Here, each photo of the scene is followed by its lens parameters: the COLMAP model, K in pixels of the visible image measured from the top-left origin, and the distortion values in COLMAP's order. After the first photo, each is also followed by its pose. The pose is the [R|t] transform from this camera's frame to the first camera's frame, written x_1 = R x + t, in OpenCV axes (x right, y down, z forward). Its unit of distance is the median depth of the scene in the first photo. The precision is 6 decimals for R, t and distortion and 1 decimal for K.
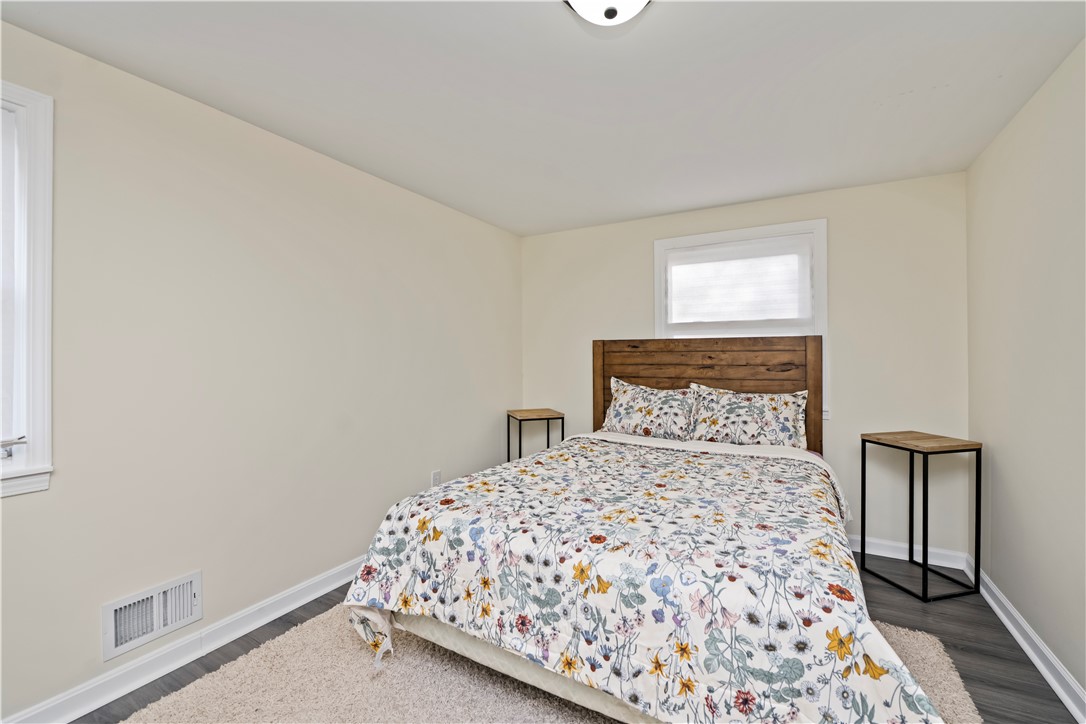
lens RADIAL K [[440.5, 0, 548.3], [0, 440.5, 359.4], [0, 0, 1]] dist [-0.012645, -0.000133]
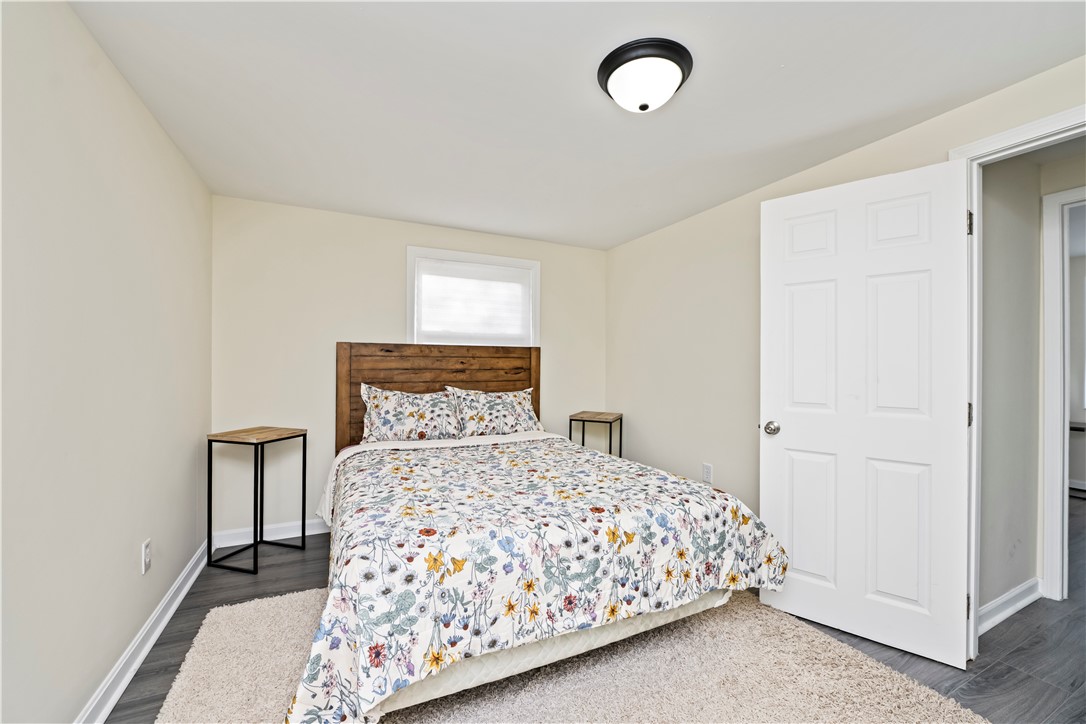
lens RADIAL K [[440.5, 0, 548.3], [0, 440.5, 359.4], [0, 0, 1]] dist [-0.012645, -0.000133]
pose [[0.577732, 0.010394, 0.816161, -0.477685], [-0.003494, 0.999941, -0.010261, -0.001923], [-0.816219, 0.003076, 0.577734, 0.189470]]
